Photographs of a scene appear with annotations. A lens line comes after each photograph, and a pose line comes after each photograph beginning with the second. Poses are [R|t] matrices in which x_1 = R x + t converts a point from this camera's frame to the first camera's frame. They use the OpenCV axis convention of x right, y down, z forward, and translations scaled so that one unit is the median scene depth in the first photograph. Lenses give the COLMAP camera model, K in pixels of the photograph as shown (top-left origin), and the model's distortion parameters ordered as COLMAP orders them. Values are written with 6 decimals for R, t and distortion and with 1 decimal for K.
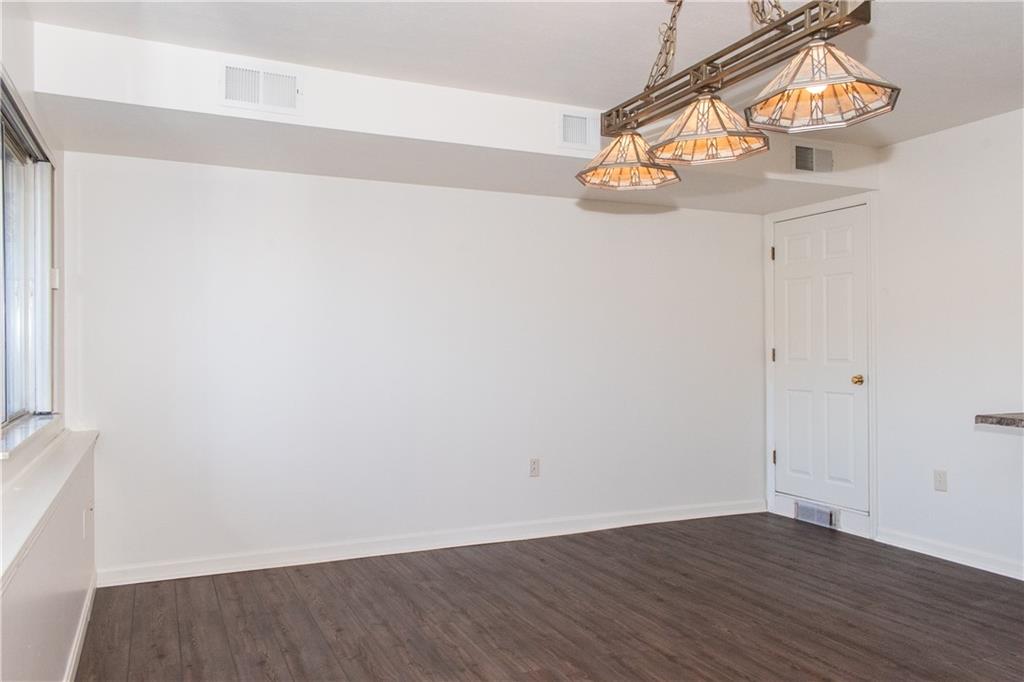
lens RADIAL K [[784.4, 0, 501.9], [0, 784.4, 337.7], [0, 0, 1]] dist [0.000543, 0.009794]
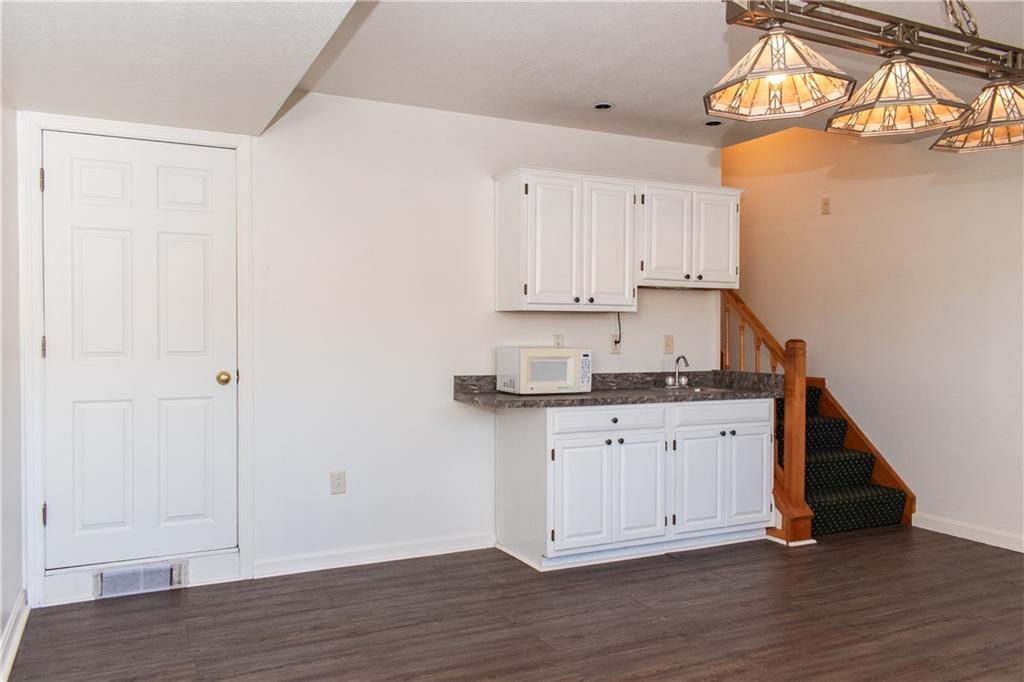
lens RADIAL K [[784.4, 0, 510.9], [0, 784.4, 341.7], [0, 0, 1]] dist [0.000543, 0.009794]
pose [[-0.043723, -0.008579, 0.999007, -0.414953], [-0.014187, 0.999868, 0.007965, 0.010367], [-0.998943, -0.013824, -0.043839, 0.981251]]
